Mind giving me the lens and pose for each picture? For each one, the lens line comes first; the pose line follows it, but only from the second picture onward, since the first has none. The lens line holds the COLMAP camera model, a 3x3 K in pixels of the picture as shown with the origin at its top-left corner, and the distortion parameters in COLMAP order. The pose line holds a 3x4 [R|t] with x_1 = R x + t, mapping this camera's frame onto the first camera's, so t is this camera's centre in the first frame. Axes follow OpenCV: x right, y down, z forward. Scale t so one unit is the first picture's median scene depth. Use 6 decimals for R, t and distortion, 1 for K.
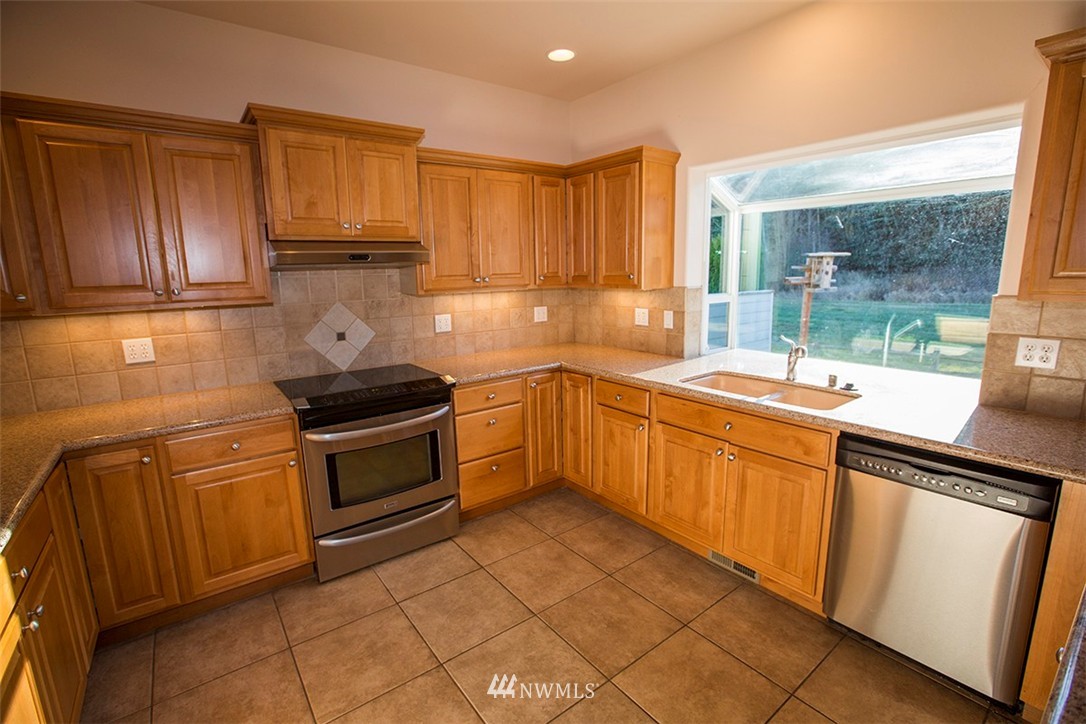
lens RADIAL K [[501.2, 0, 541.1], [0, 501.2, 360.6], [0, 0, 1]] dist [-0.010962, 0.001092]
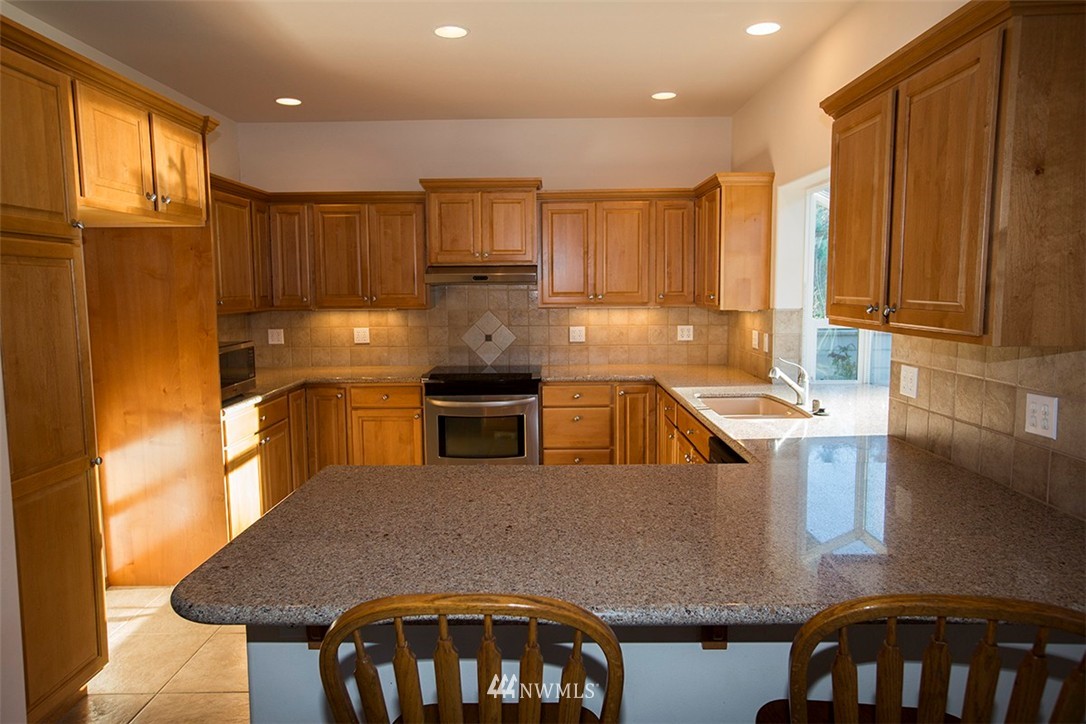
lens RADIAL K [[729.3, 0, 540.2], [0, 729.3, 358.4], [0, 0, 1]] dist [0.000354, -0.000406]
pose [[0.800361, 0.074925, -0.594818, 0.826778], [-0.117073, 0.992591, -0.032498, 0.048826], [0.587977, 0.095647, 0.803203, -0.413316]]
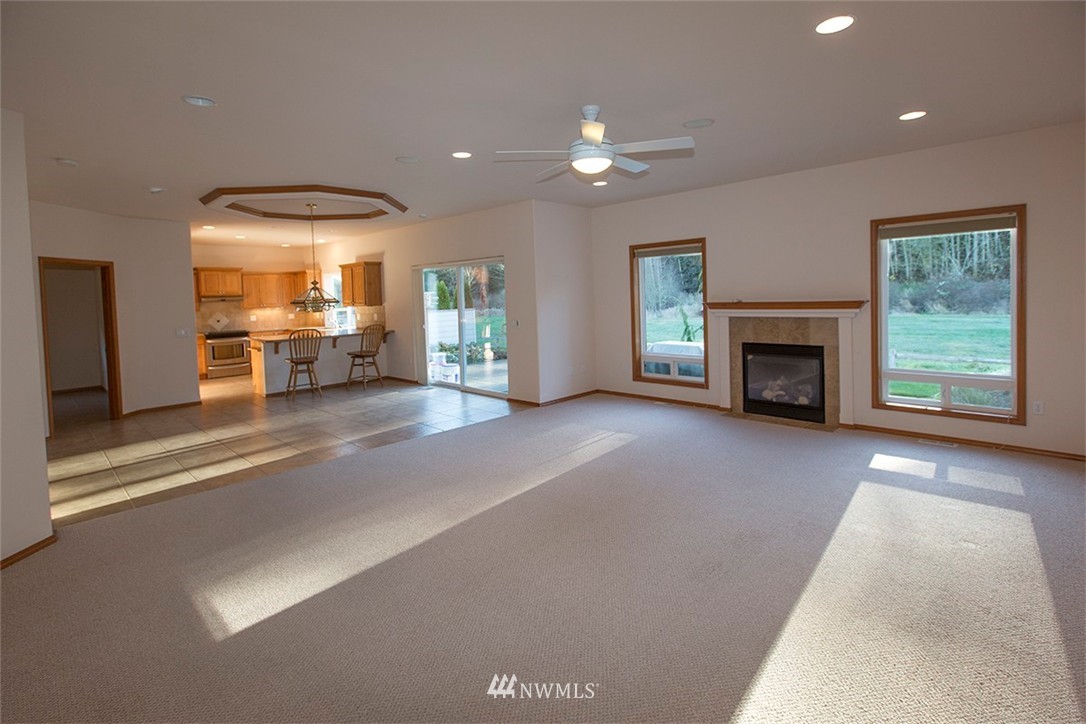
lens RADIAL K [[470.2, 0, 530.2], [0, 470.2, 318.0], [0, 0, 1]] dist [-0.000036, 0.000075]
pose [[0.986438, -0.021229, 0.162755, 1.295224], [0.044907, 0.988672, -0.143217, 0.527392], [-0.157871, 0.148584, 0.976217, -2.729568]]
